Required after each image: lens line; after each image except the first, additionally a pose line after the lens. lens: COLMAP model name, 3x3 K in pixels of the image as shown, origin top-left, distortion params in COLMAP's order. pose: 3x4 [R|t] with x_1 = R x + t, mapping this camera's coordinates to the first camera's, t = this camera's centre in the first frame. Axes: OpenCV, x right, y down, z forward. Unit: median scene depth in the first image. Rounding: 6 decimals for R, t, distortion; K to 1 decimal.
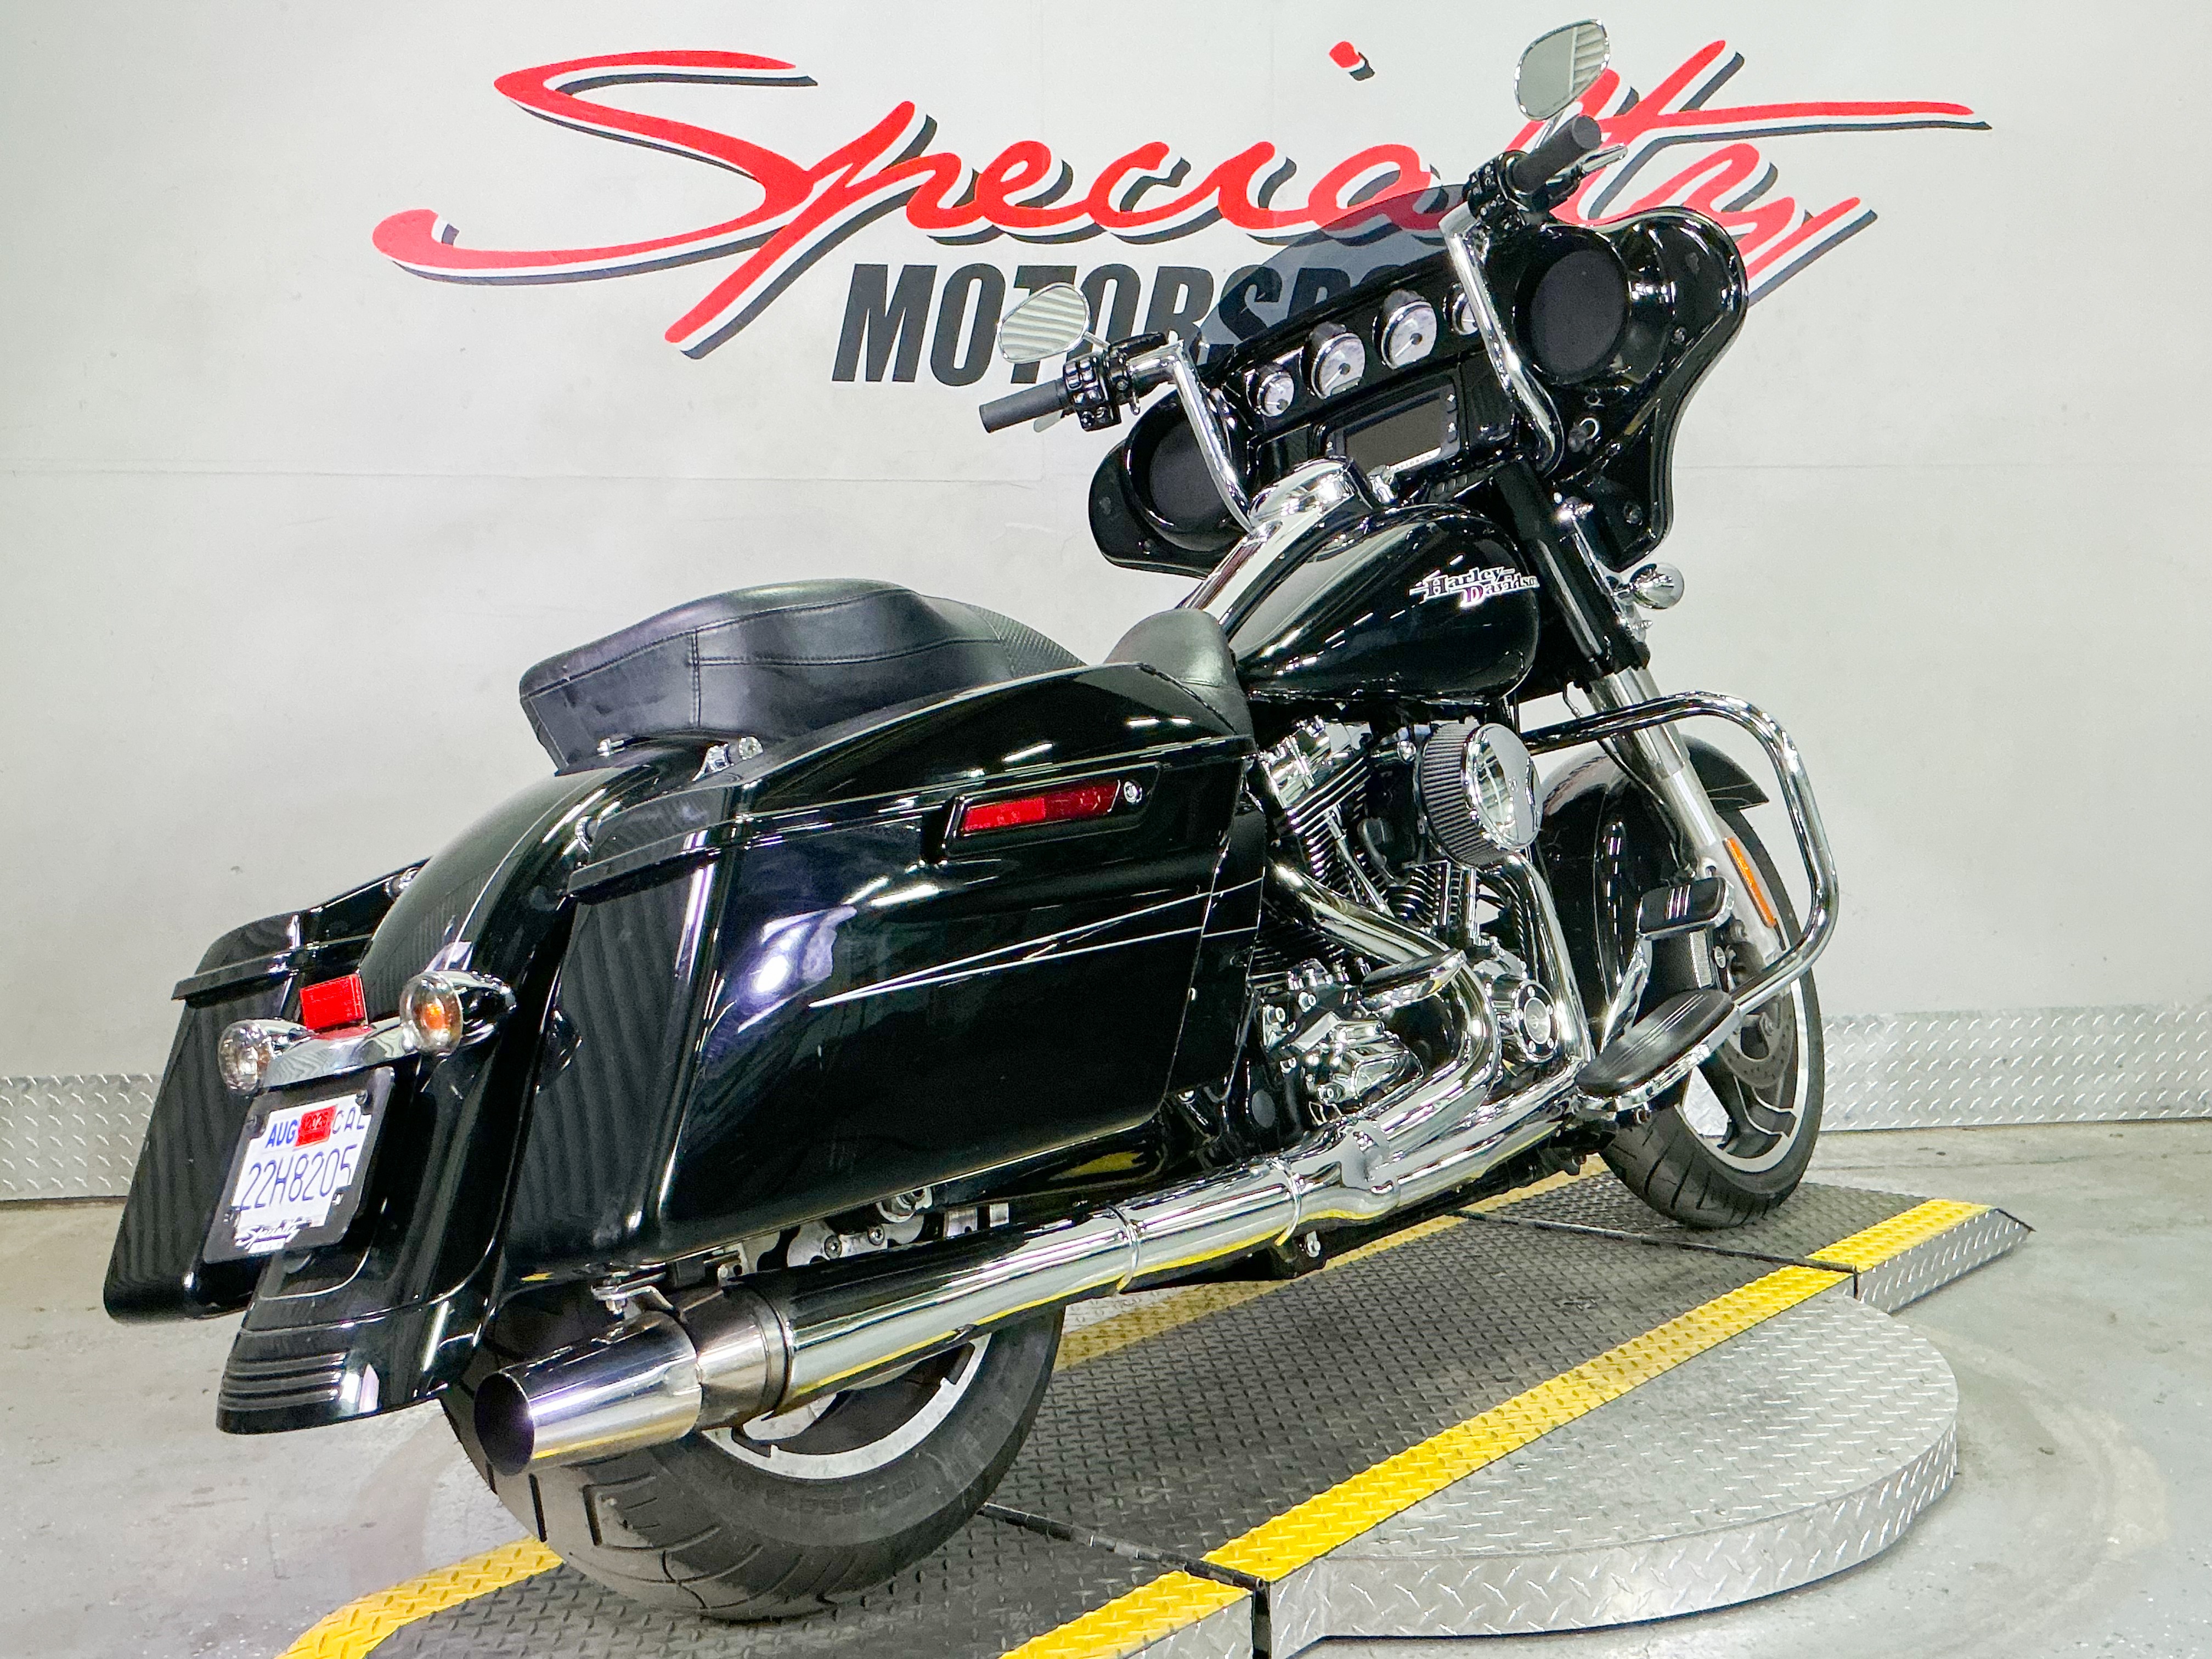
lens RADIAL K [[2418.7, 0, 1106.0], [0, 2418.7, 829.5], [0, 0, 1]] dist [0.104005, -0.196672]
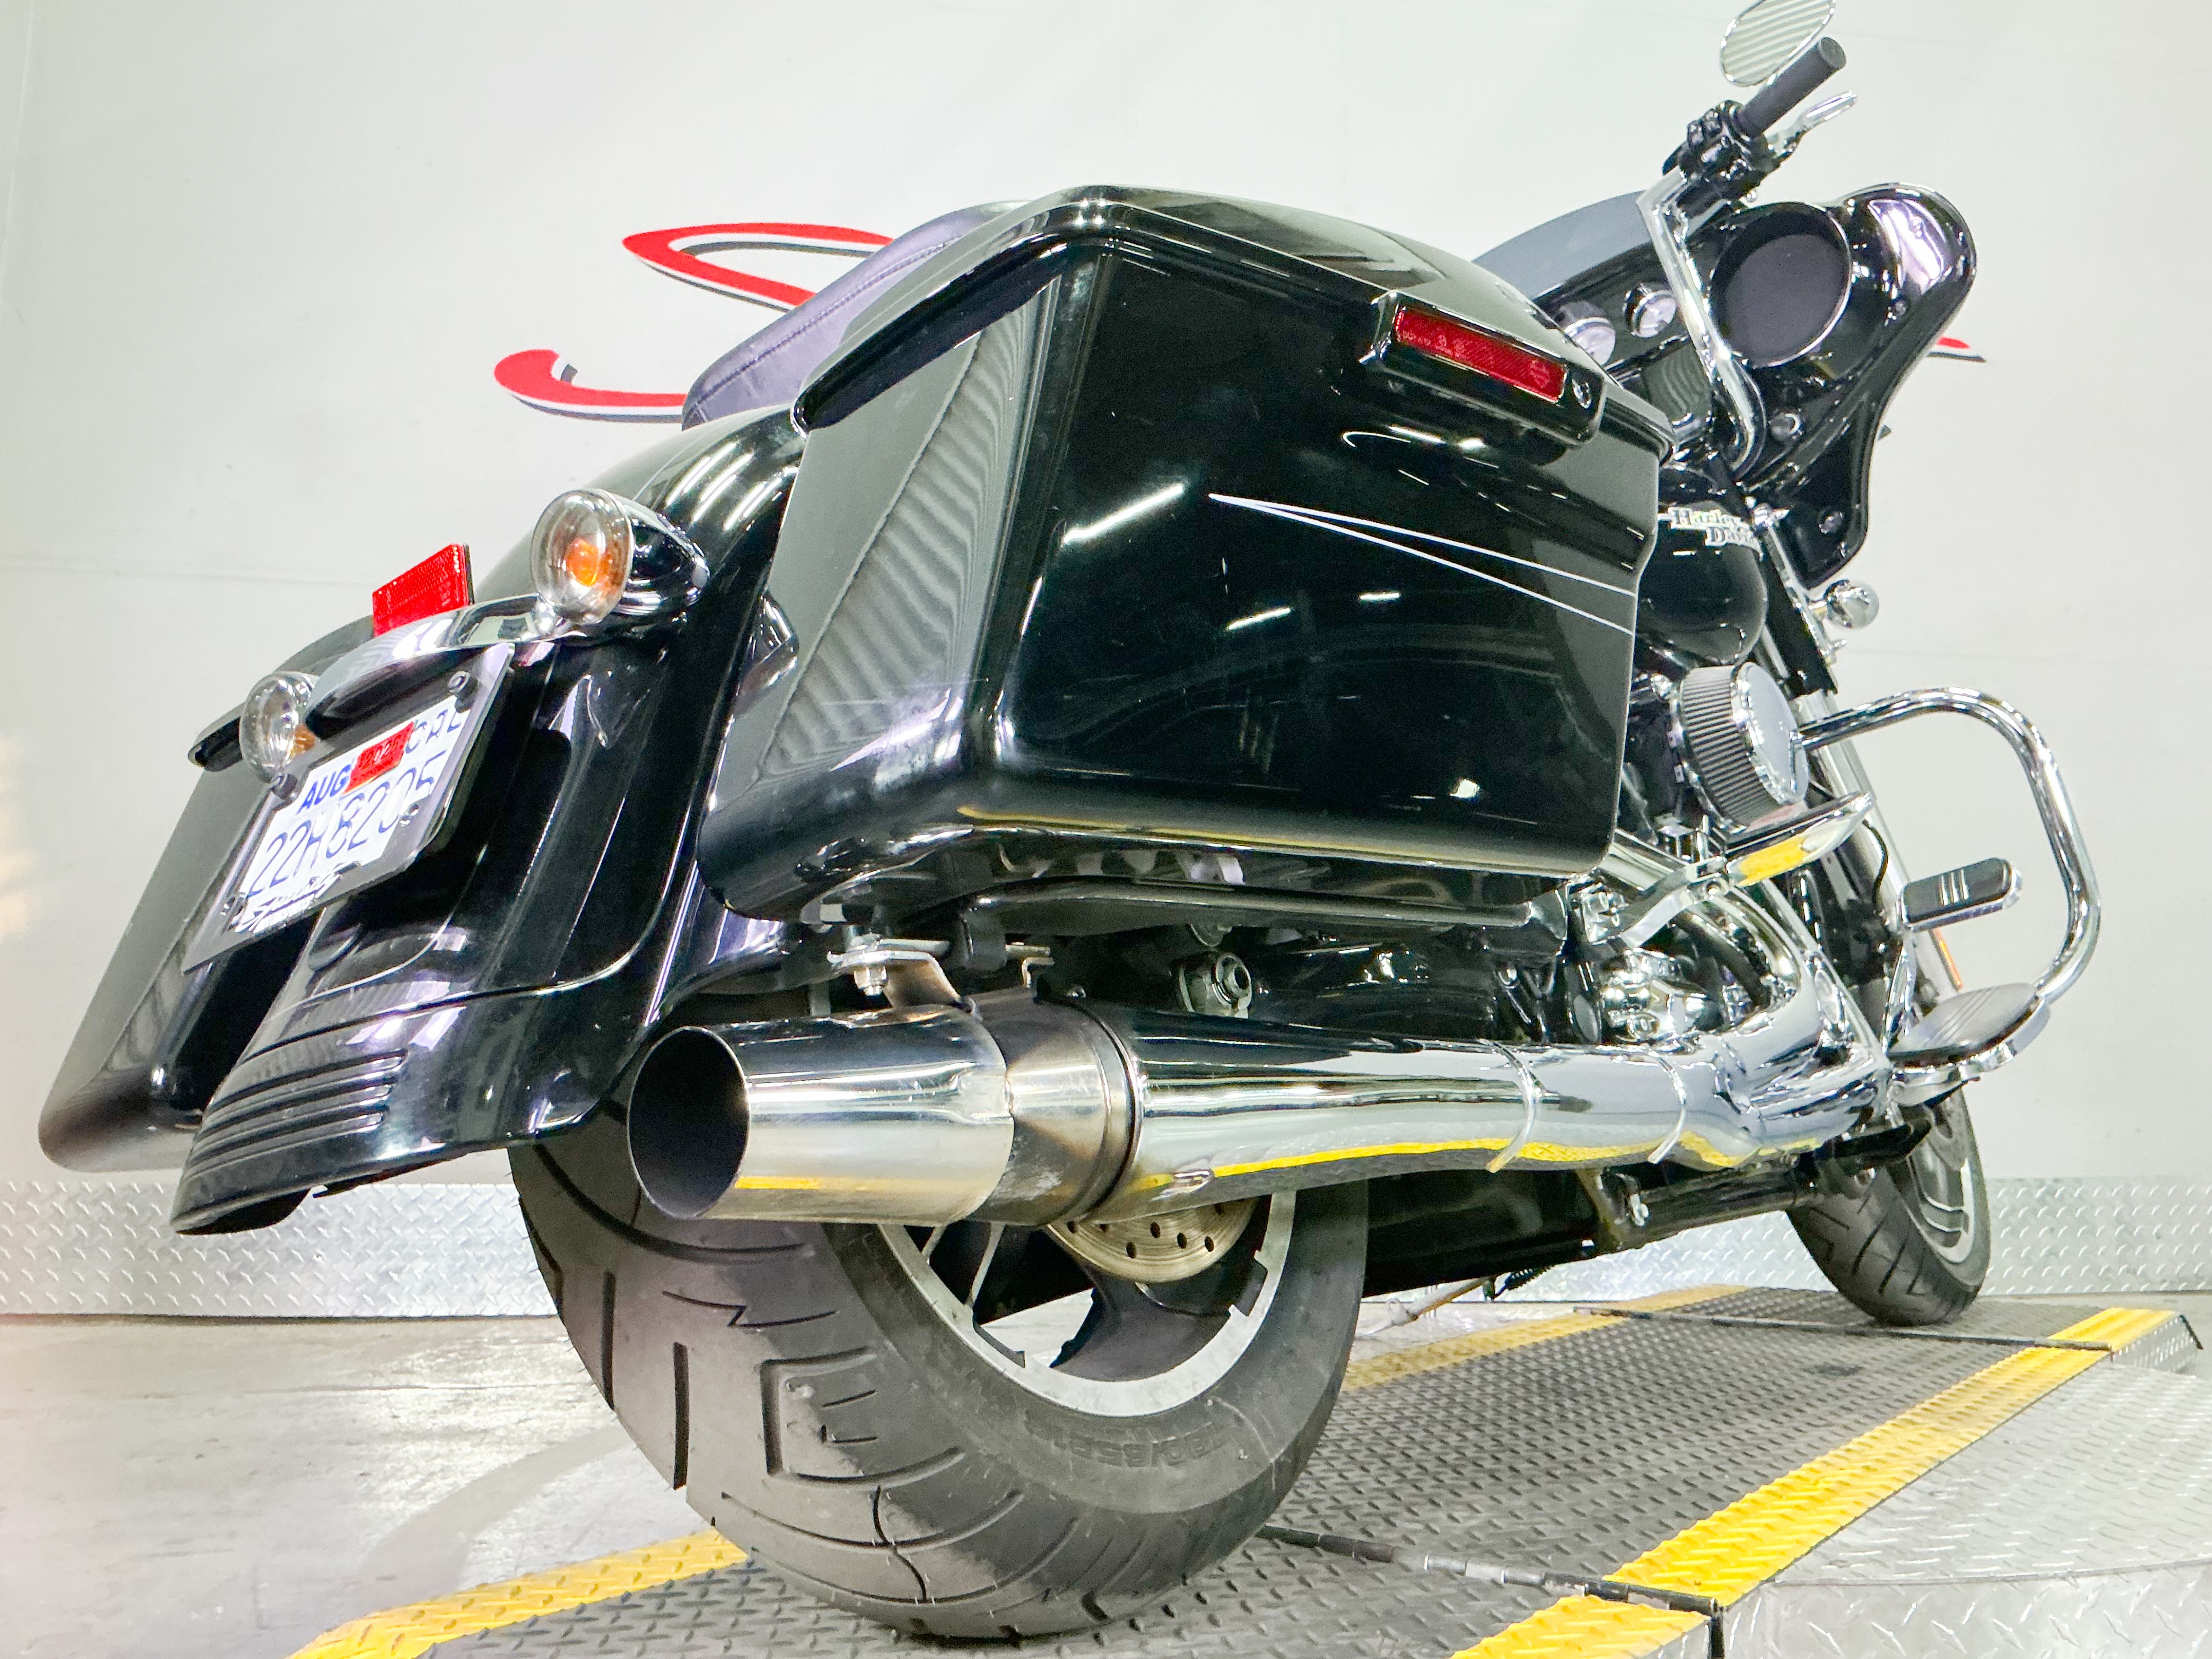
lens RADIAL K [[1897.6, 0, 1106.0], [0, 1897.6, 829.5], [0, 0, 1]] dist [0.128620, -0.301517]
pose [[0.998572, 0.031185, 0.043387, -0.134937], [-0.022059, 0.980187, -0.196840, 0.204288], [-0.048666, 0.195602, 0.979475, 0.436764]]
